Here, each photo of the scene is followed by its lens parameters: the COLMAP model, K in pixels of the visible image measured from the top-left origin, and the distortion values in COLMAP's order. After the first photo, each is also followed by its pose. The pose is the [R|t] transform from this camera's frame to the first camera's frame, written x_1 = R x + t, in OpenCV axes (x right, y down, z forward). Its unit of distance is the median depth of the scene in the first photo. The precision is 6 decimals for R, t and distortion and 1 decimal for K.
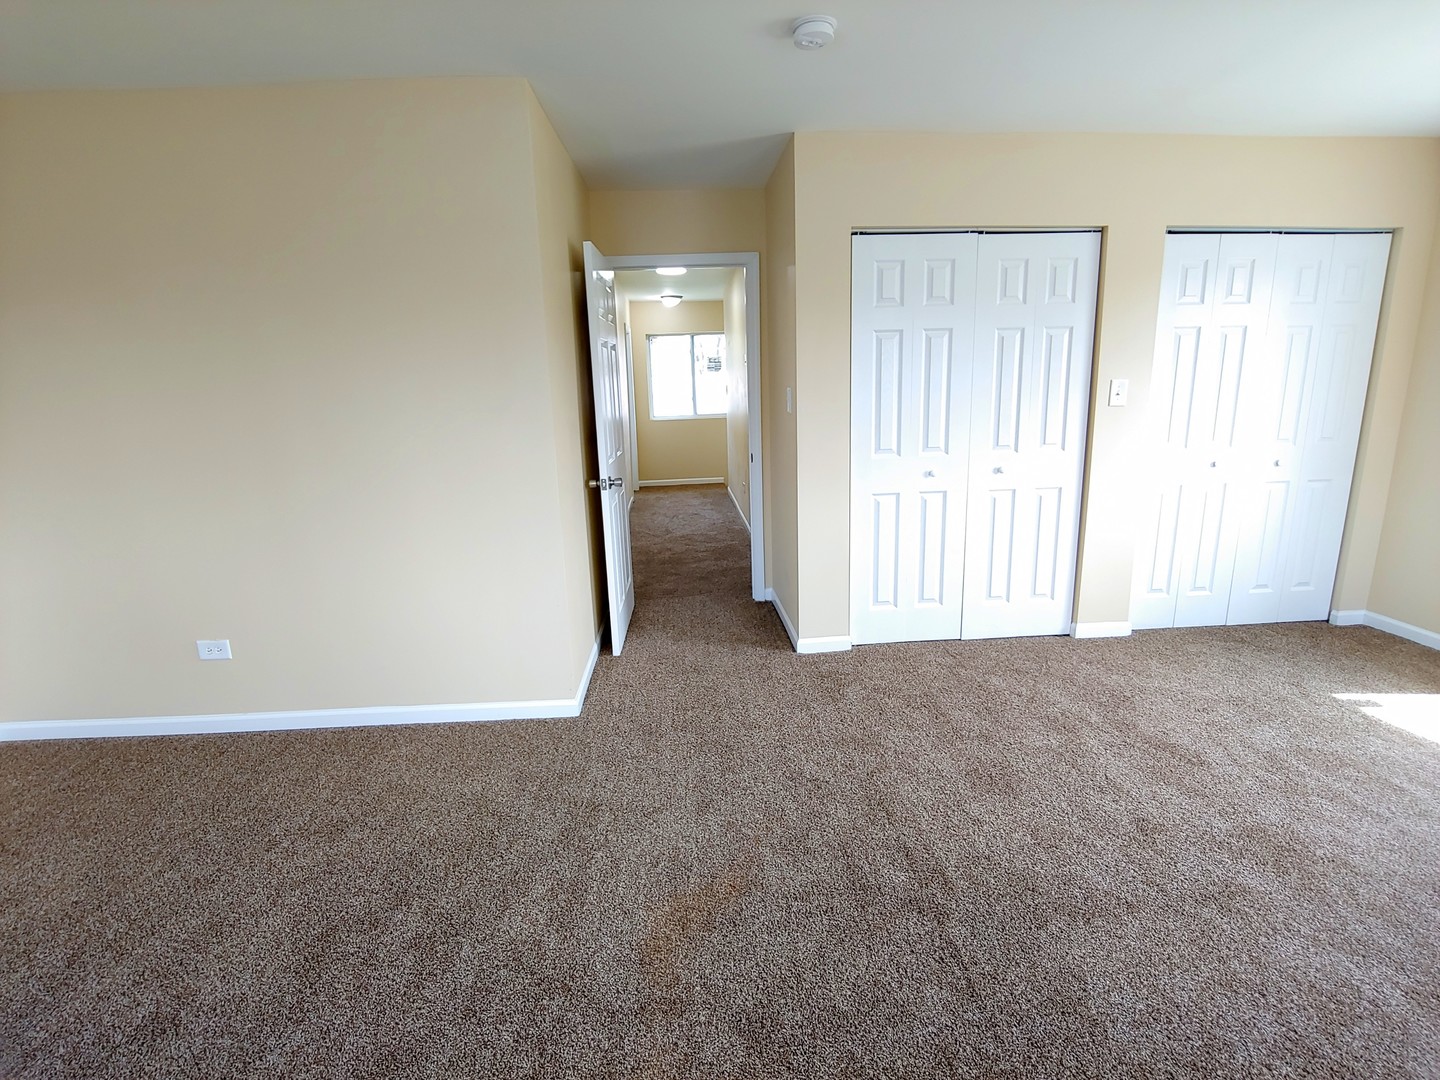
lens RADIAL K [[689.0, 0, 723.1], [0, 689.0, 536.4], [0, 0, 1]] dist [-0.013386, -0.004767]
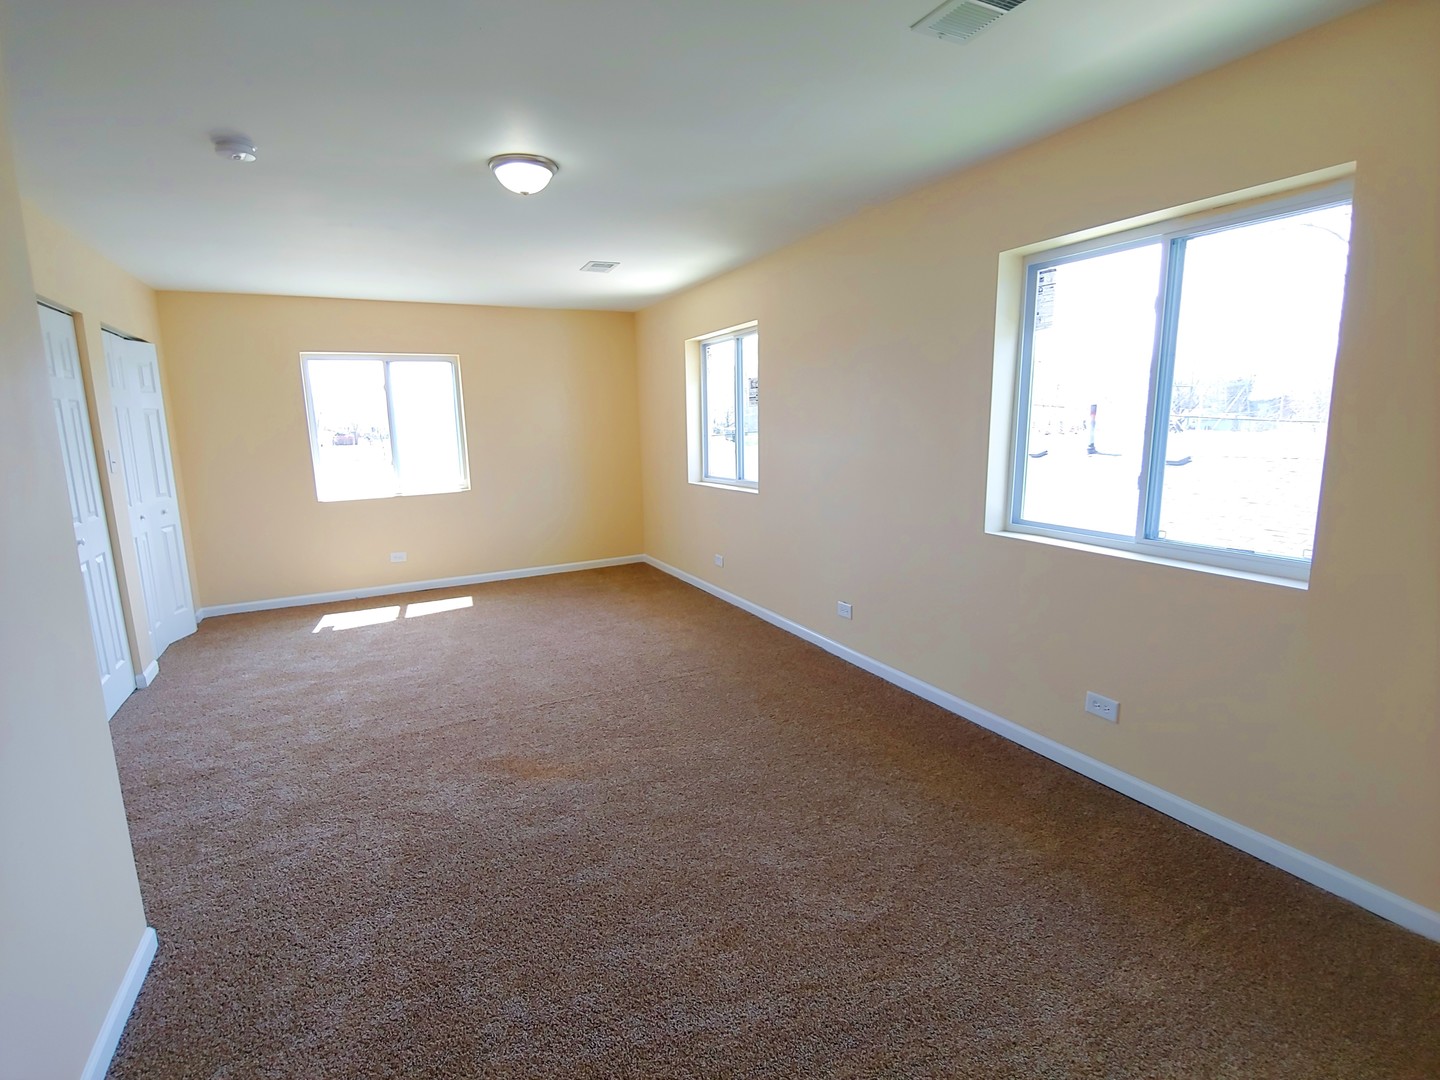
lens RADIAL K [[689.0, 0, 723.1], [0, 689.0, 536.4], [0, 0, 1]] dist [-0.013386, -0.004767]
pose [[-0.419697, -0.119735, 0.899732, -1.046722], [0.220458, 0.948131, 0.229013, -0.158508], [-0.880484, 0.294469, -0.371531, 0.669152]]
